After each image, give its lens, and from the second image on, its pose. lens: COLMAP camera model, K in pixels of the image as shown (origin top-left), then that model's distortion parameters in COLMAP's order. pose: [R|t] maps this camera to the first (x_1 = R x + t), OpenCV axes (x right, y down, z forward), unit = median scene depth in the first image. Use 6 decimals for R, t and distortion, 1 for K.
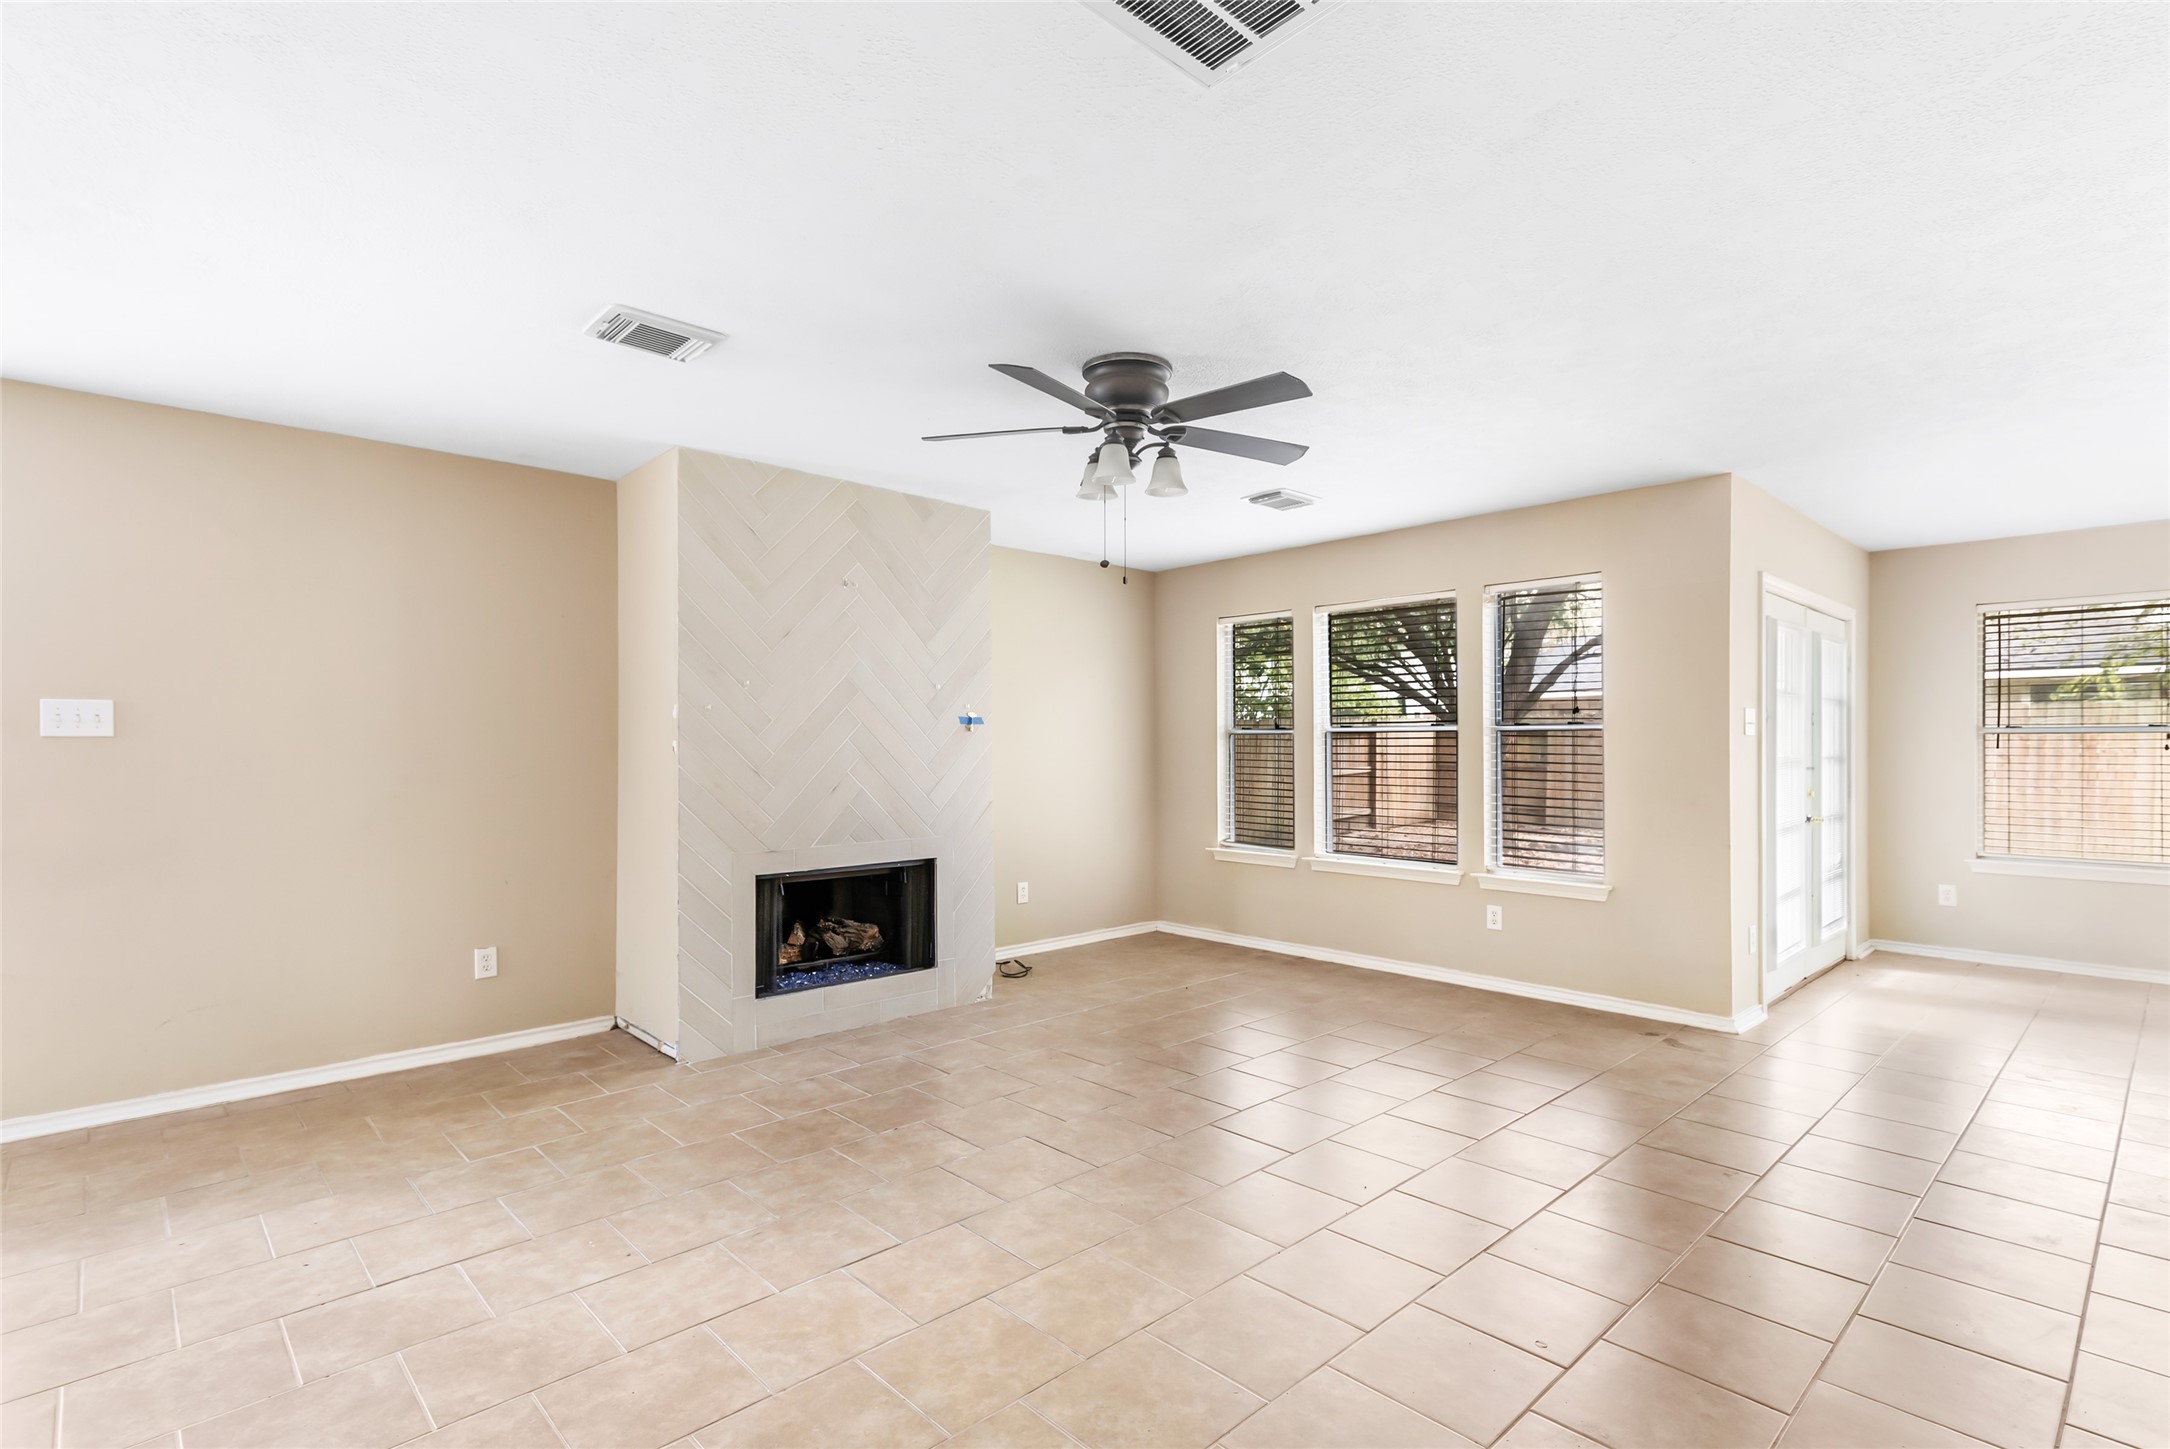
lens RADIAL K [[1010.8, 0, 1083.6], [0, 1010.8, 739.8], [0, 0, 1]] dist [0.008246, -0.000251]
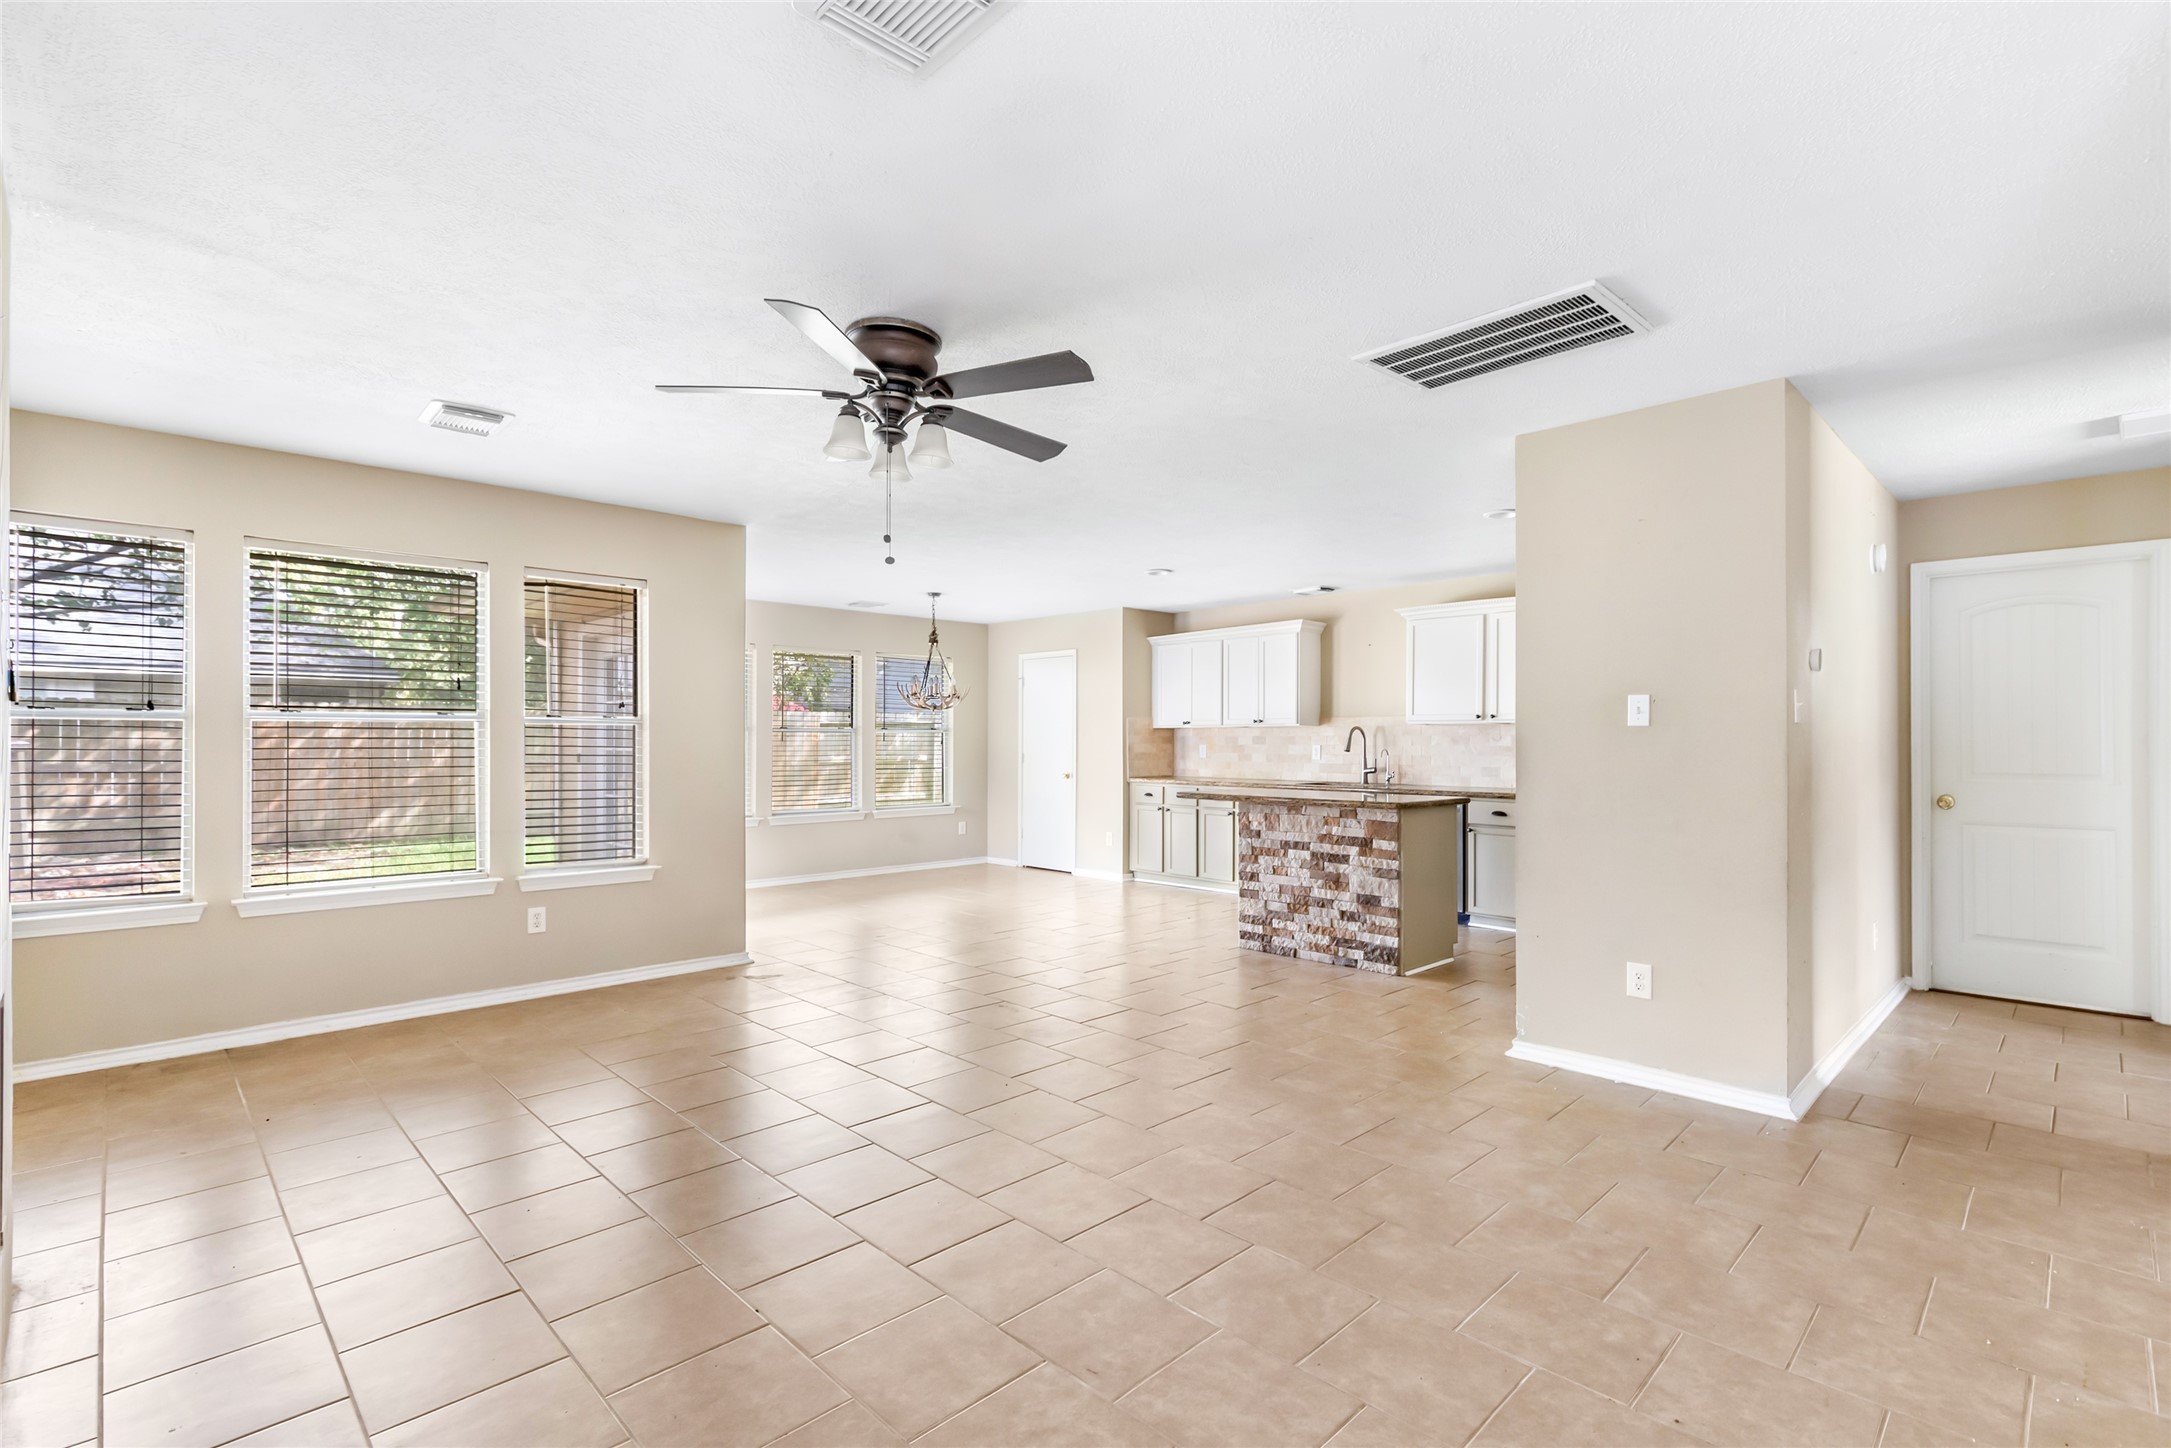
lens RADIAL K [[1011.2, 0, 1086.0], [0, 1011.2, 740.2], [0, 0, 1]] dist [0.008246, -0.000251]
pose [[-0.003022, 0.007705, 0.999966, -0.592023], [-0.013032, 0.999885, -0.007744, 0.010389], [-0.999911, -0.013055, -0.002922, 0.548248]]
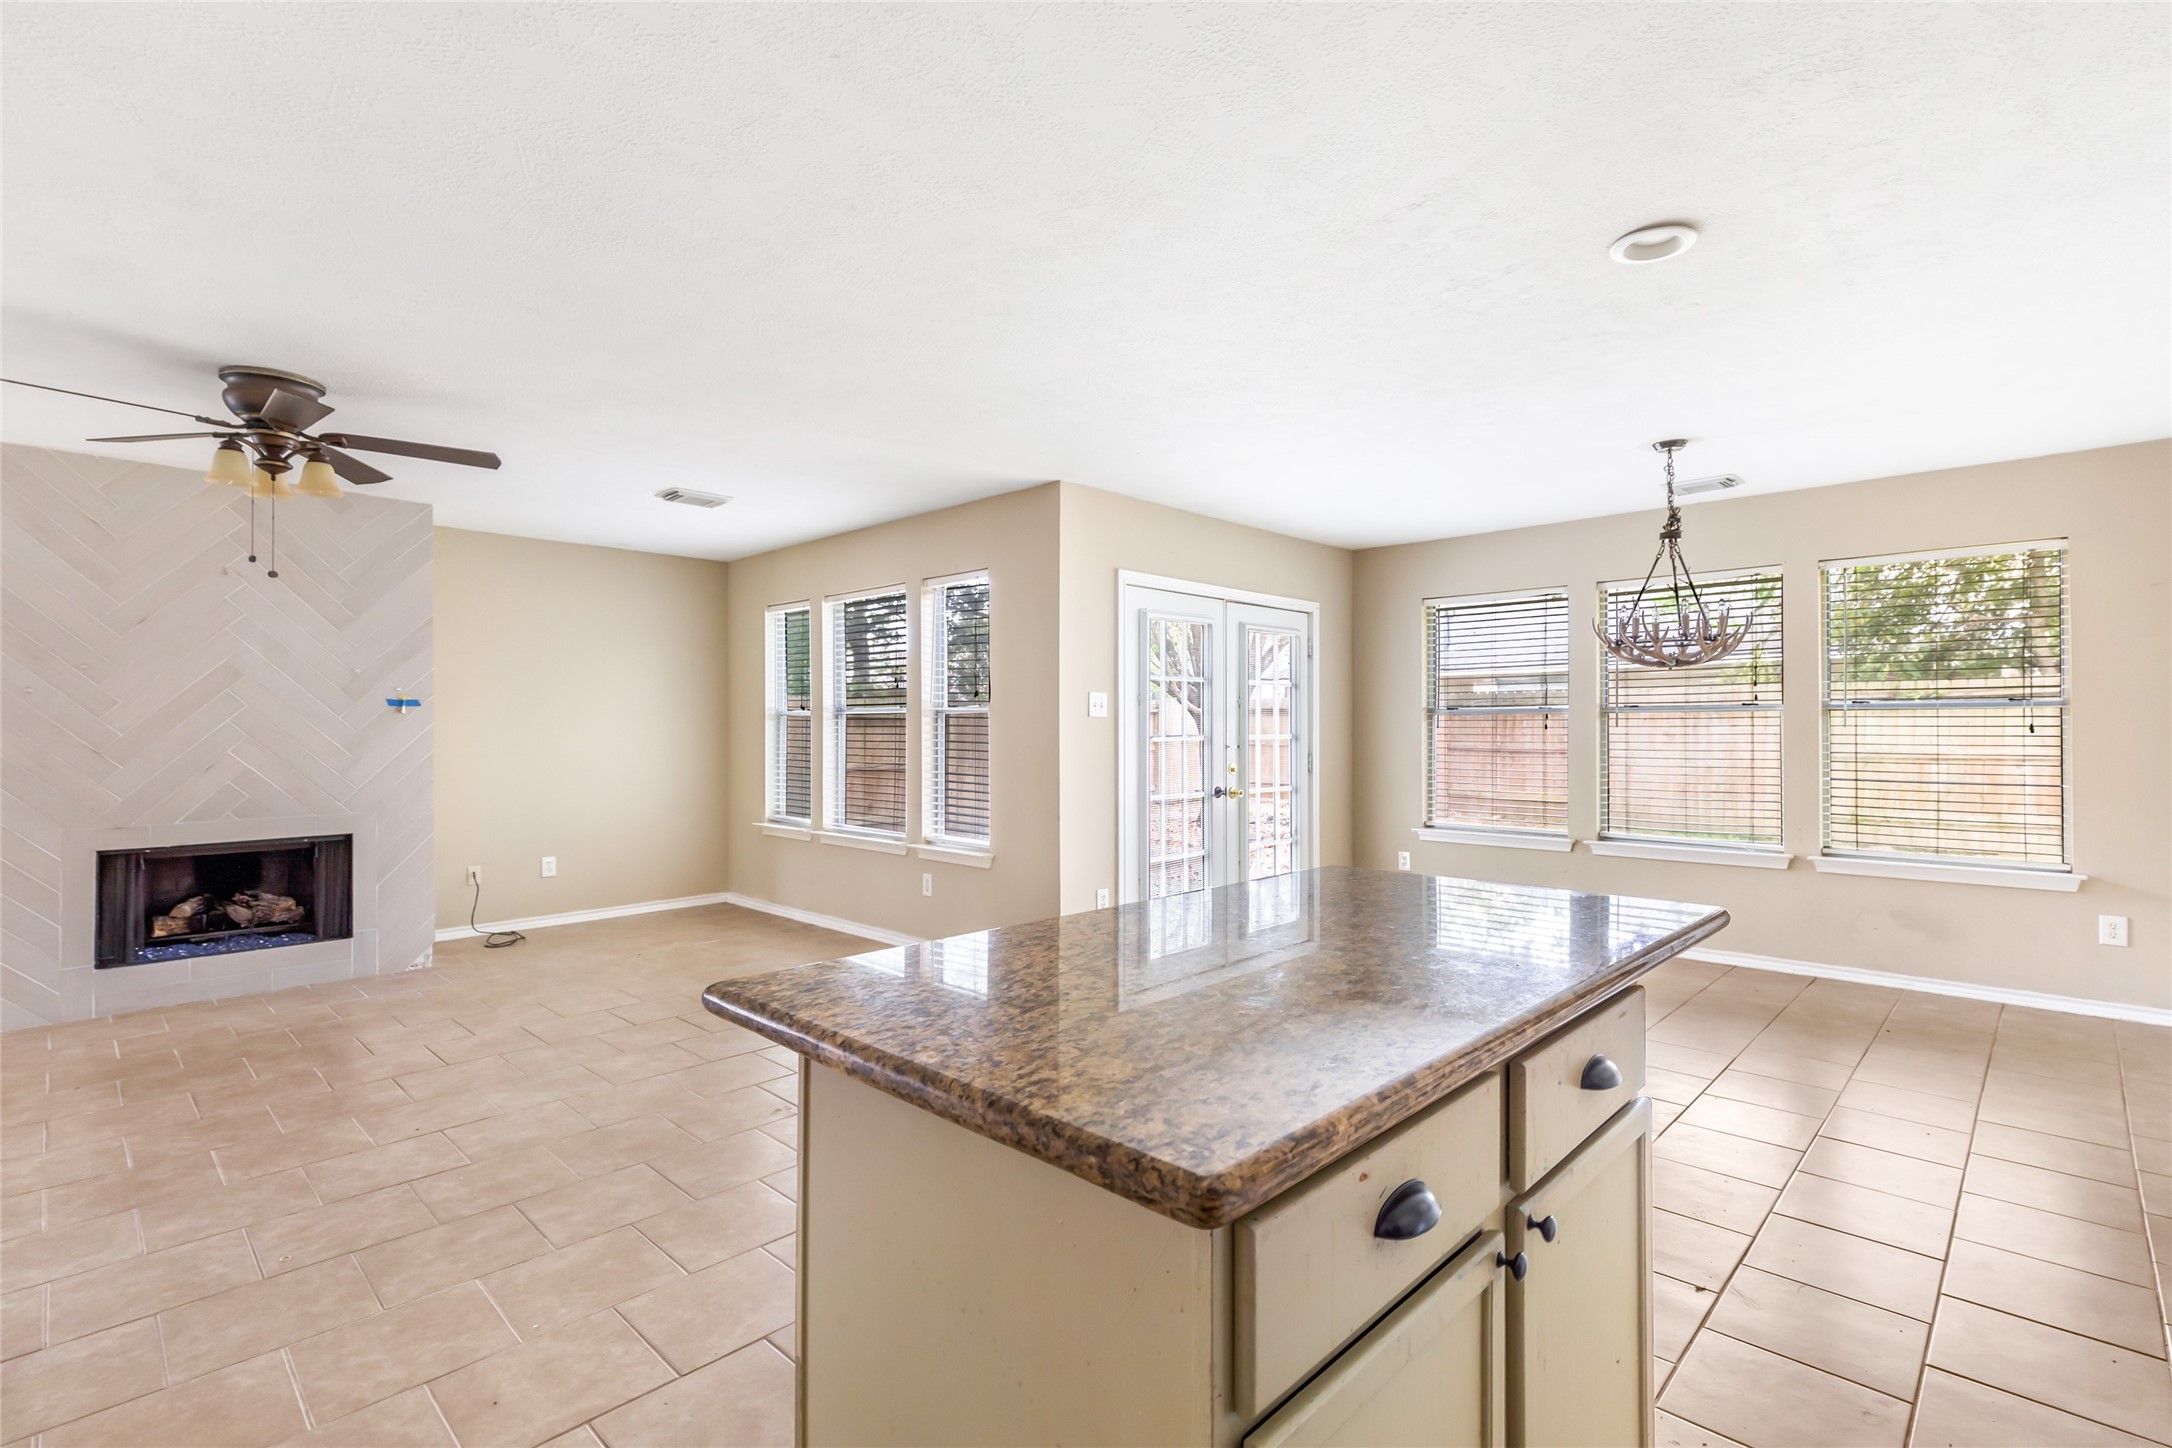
lens RADIAL K [[1011.7, 0, 1086.2], [0, 1011.7, 719.1], [0, 0, 1]] dist [0.008246, -0.000251]
pose [[0.998572, 0.001313, 0.053408, 0.570826], [-0.001566, 0.999988, 0.004683, -0.008319], [-0.053402, -0.004760, 0.998562, -0.095610]]
